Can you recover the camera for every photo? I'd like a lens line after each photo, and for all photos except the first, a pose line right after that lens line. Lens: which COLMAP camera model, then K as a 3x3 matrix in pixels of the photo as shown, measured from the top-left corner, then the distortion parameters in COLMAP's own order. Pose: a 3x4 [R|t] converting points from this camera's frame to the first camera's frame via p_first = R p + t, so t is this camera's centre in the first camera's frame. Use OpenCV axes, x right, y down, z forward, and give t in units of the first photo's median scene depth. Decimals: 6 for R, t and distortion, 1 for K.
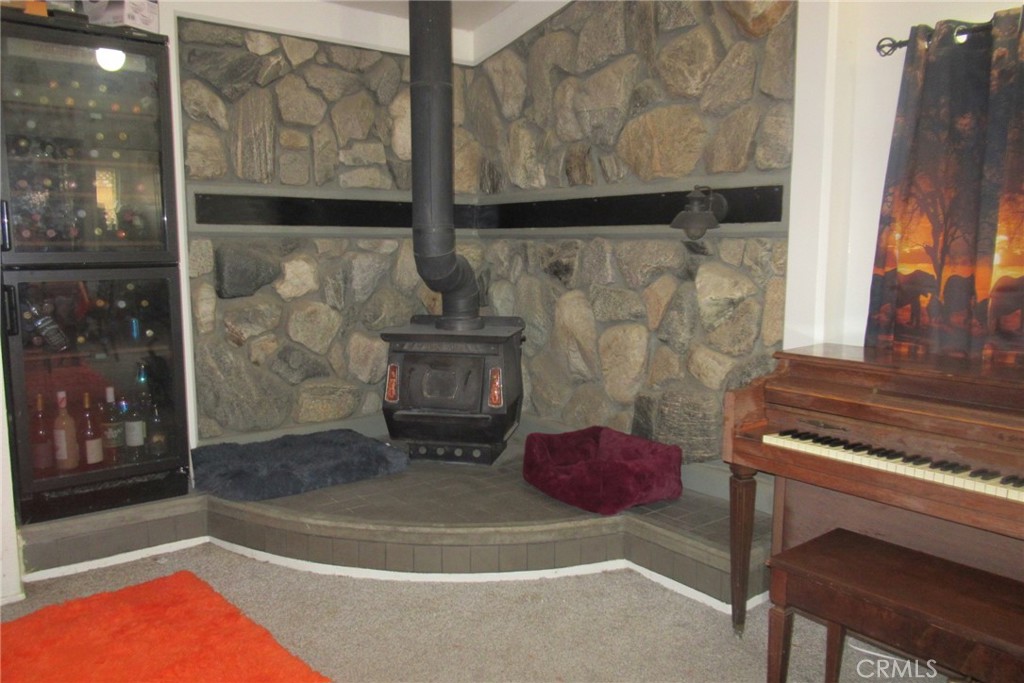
lens RADIAL K [[765.2, 0, 512.0], [0, 765.2, 341.5], [0, 0, 1]] dist [-0.005038, -0.003868]
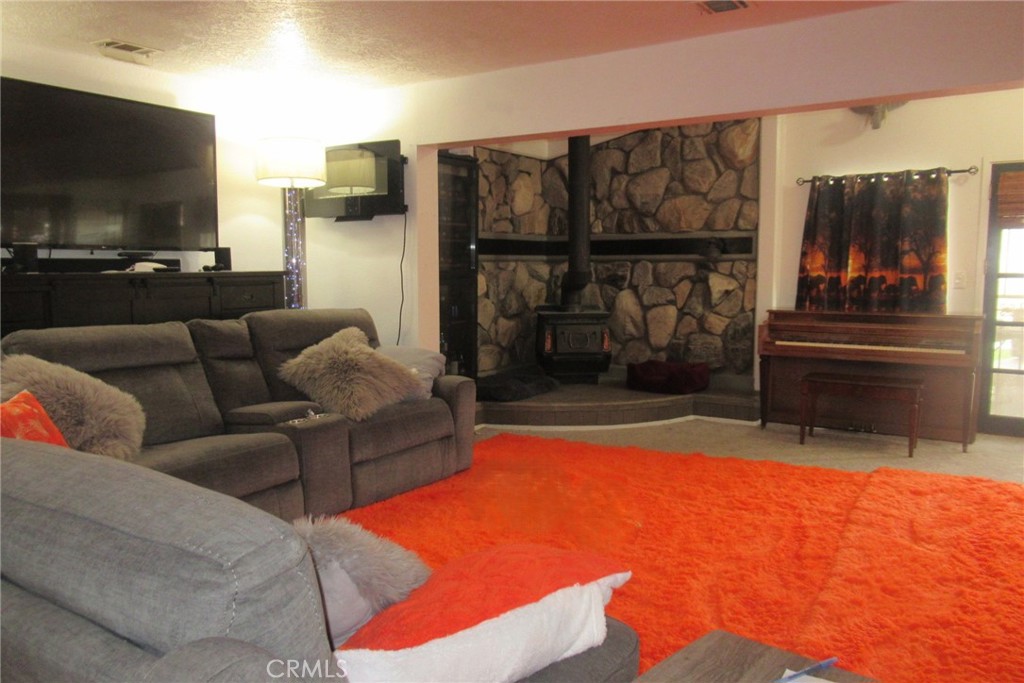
lens RADIAL K [[765.2, 0, 512.0], [0, 765.2, 341.5], [0, 0, 1]] dist [-0.005038, -0.003868]
pose [[0.949526, -0.036924, 0.311509, -0.872747], [0.044705, 0.998840, -0.017871, 0.090171], [-0.310488, 0.030895, 0.950075, -0.755070]]
